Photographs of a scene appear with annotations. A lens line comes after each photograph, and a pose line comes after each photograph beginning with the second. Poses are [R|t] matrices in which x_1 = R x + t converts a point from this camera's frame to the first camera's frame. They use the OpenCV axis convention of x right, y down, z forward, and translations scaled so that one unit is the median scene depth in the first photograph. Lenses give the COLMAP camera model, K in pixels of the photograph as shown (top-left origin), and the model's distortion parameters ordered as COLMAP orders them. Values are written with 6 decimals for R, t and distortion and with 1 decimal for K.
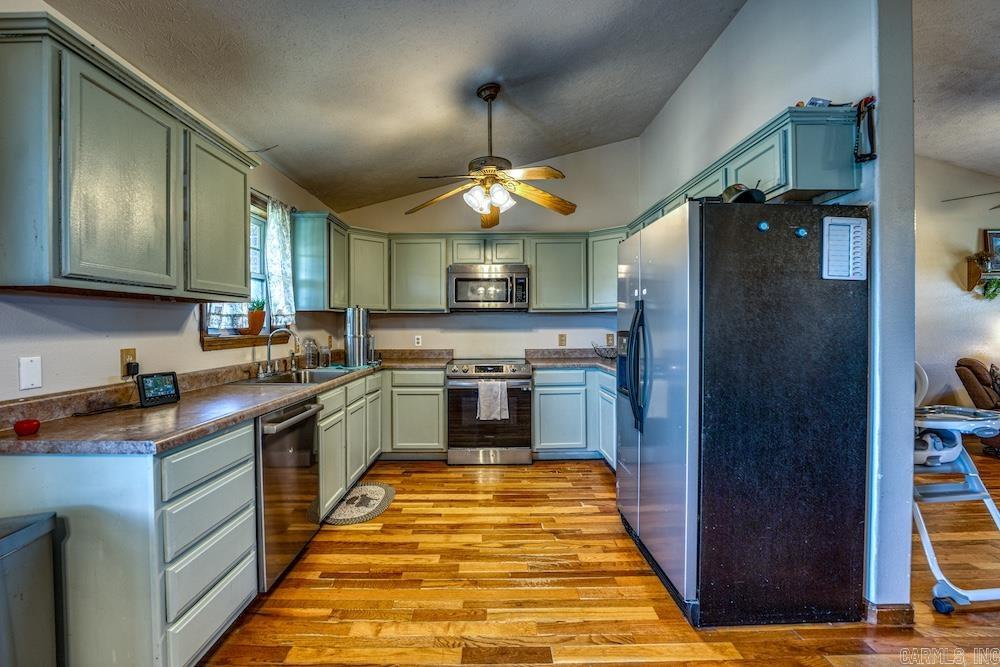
lens RADIAL K [[409.1, 0, 494.0], [0, 409.1, 331.9], [0, 0, 1]] dist [-0.034719, 0.003996]
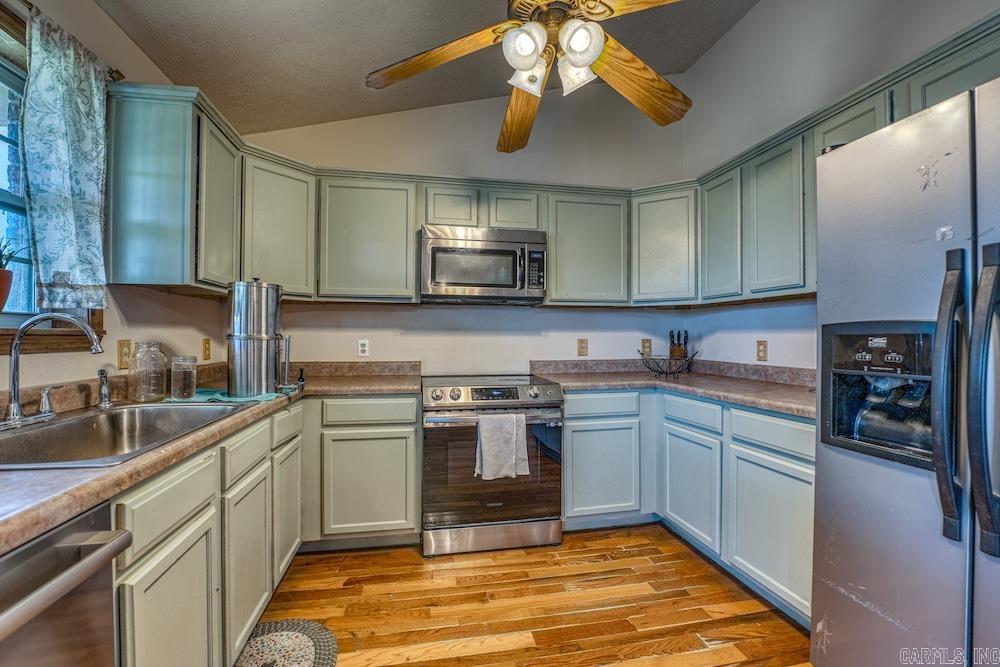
lens RADIAL K [[409.1, 0, 510.3], [0, 409.1, 340.6], [0, 0, 1]] dist [-0.034719, 0.003996]
pose [[0.975134, 0.007421, 0.221494, -0.125196], [-0.006228, 0.999962, -0.006085, 0.015673], [-0.221530, 0.004554, 0.975143, 0.404307]]
